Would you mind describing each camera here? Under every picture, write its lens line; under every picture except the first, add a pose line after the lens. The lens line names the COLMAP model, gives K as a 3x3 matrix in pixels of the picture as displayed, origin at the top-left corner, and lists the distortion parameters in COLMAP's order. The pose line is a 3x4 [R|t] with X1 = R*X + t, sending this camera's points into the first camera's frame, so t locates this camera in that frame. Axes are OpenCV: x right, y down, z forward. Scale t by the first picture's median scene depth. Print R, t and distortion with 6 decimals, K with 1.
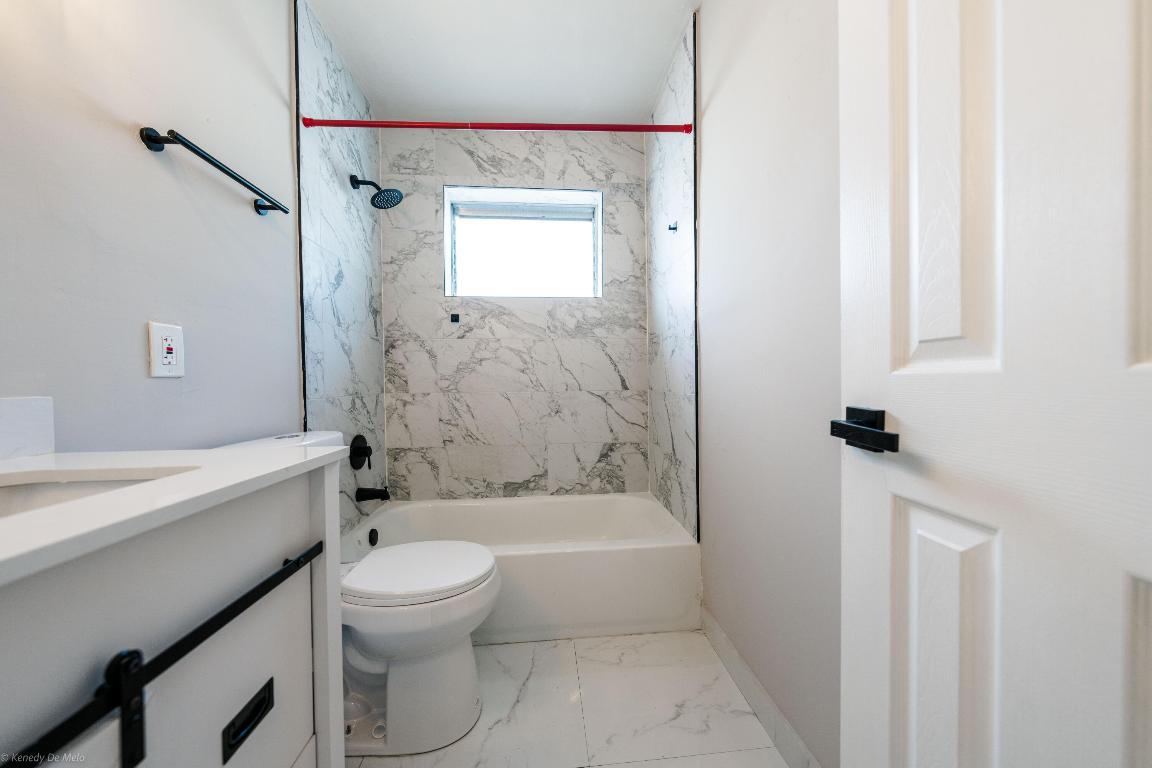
lens RADIAL K [[398.4, 0, 569.4], [0, 398.4, 387.2], [0, 0, 1]] dist [-0.002144, -0.000438]
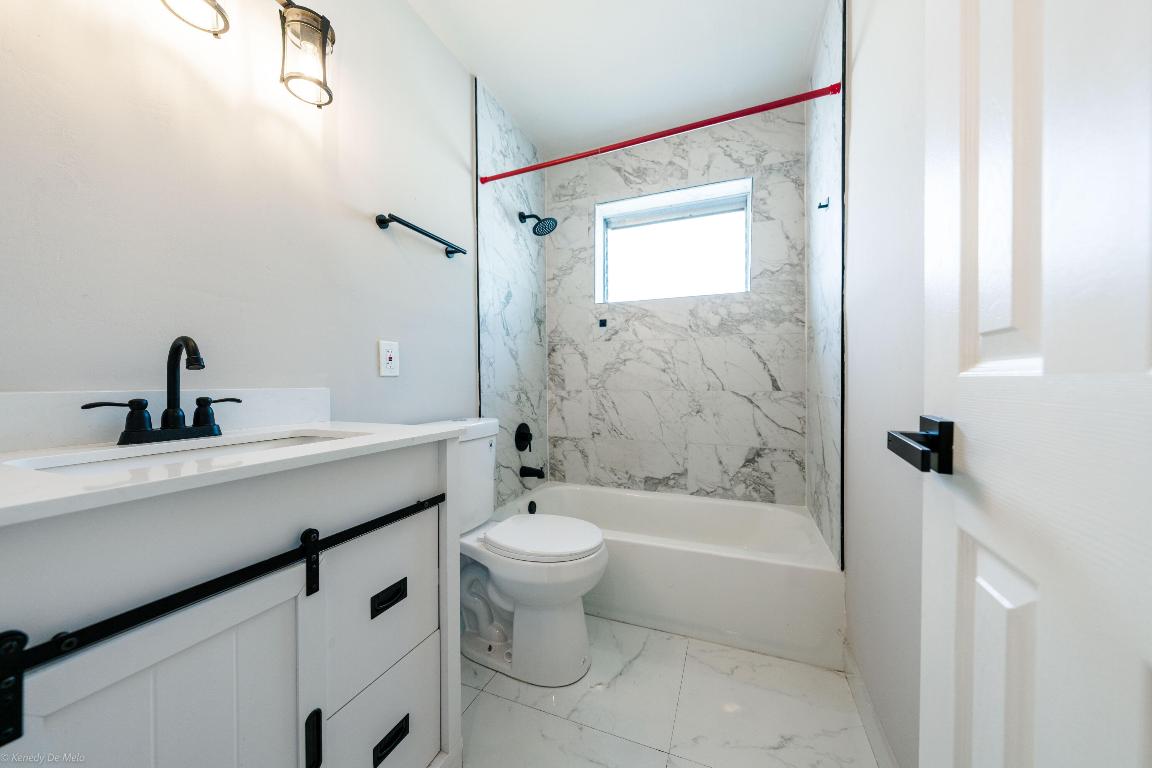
lens RADIAL K [[398.4, 0, 582.0], [0, 398.4, 387.8], [0, 0, 1]] dist [-0.002144, -0.000438]
pose [[0.892185, 0.015827, -0.451394, 0.176689], [-0.013233, 0.999873, 0.008903, -0.002481], [0.451477, -0.001970, 0.892281, -0.014151]]
